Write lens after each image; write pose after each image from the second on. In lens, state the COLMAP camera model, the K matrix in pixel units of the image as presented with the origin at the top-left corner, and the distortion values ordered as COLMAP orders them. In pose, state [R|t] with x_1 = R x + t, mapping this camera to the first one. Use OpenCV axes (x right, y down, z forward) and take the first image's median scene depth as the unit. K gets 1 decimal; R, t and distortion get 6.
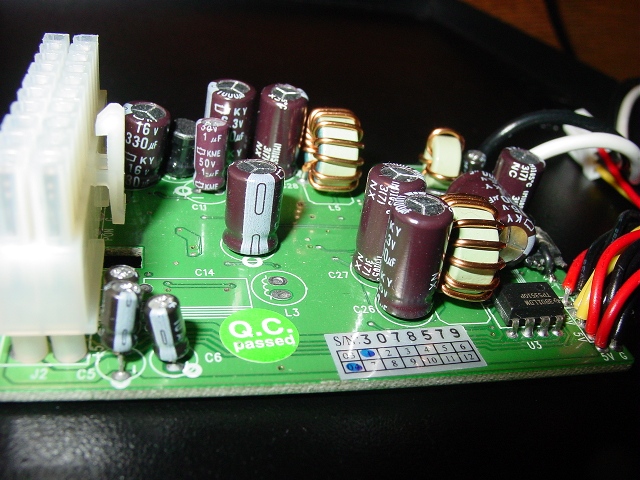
lens RADIAL K [[654.9, 0, 320.0], [0, 654.9, 240.0], [0, 0, 1]] dist [-0.221701, 0.230879]
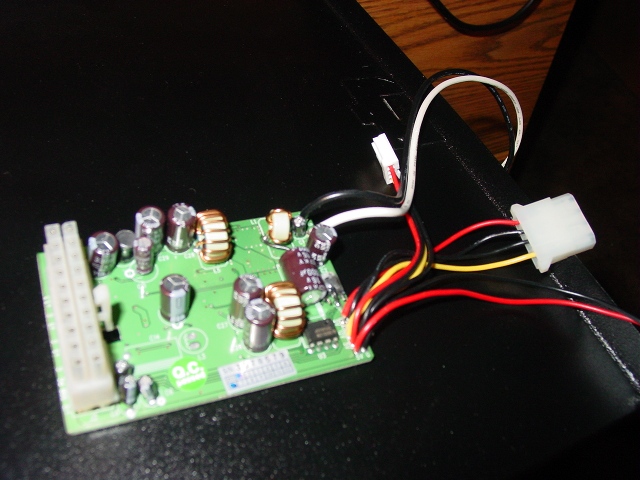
lens RADIAL K [[654.9, 0, 320.0], [0, 654.9, 240.0], [0, 0, 1]] dist [-0.221701, 0.230879]
pose [[0.985239, -0.089802, 0.145741, 0.058710], [0.038661, 0.946086, 0.321599, -0.841898], [-0.166764, -0.311217, 0.935593, -0.819118]]
